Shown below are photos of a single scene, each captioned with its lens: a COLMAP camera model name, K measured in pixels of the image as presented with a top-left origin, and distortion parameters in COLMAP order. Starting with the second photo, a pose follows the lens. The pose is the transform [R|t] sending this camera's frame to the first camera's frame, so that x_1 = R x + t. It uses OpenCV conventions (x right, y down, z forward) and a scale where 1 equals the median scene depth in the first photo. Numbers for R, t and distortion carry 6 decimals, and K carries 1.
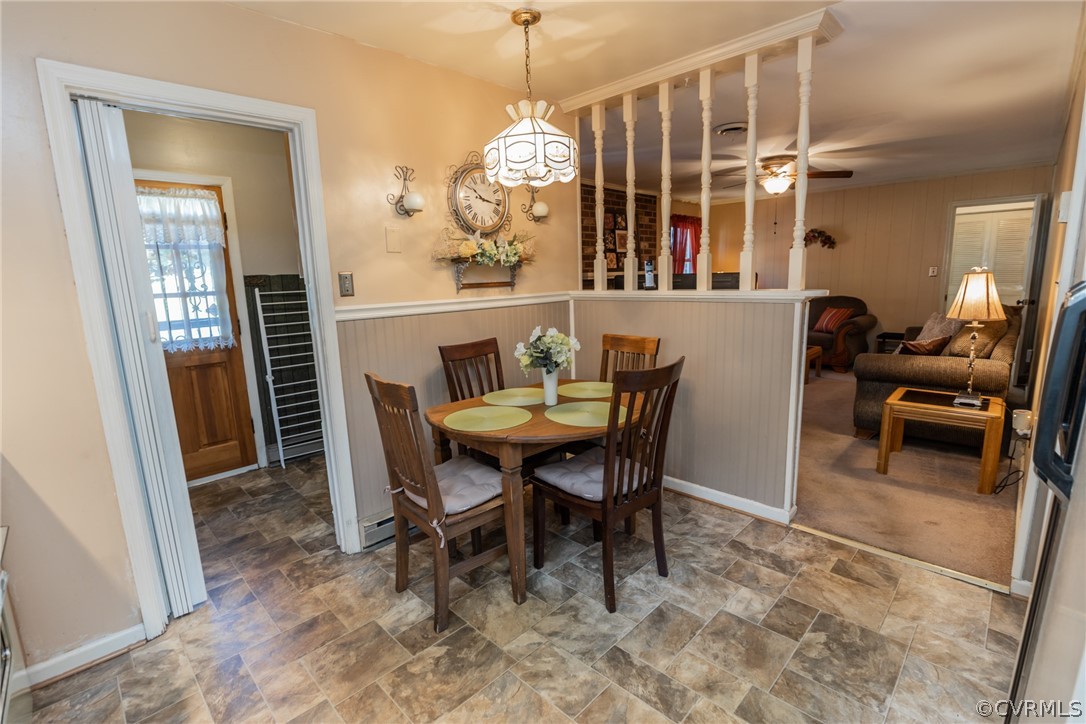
lens RADIAL K [[498.5, 0, 546.2], [0, 498.5, 361.1], [0, 0, 1]] dist [-0.036065, 0.005877]
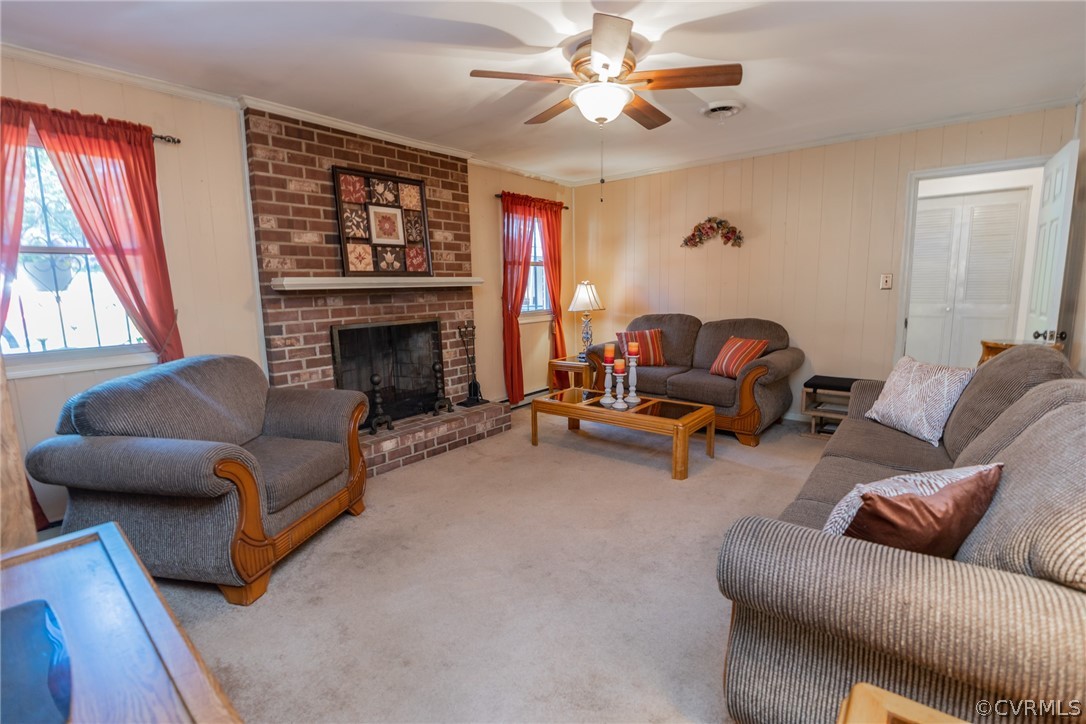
lens RADIAL K [[498.5, 0, 549.0], [0, 498.5, 357.1], [0, 0, 1]] dist [-0.036065, 0.005877]
pose [[0.994582, -0.003367, 0.103904, 0.282170], [0.006741, 0.999461, -0.032134, -0.065549], [-0.103740, 0.032661, 0.994068, 0.402320]]
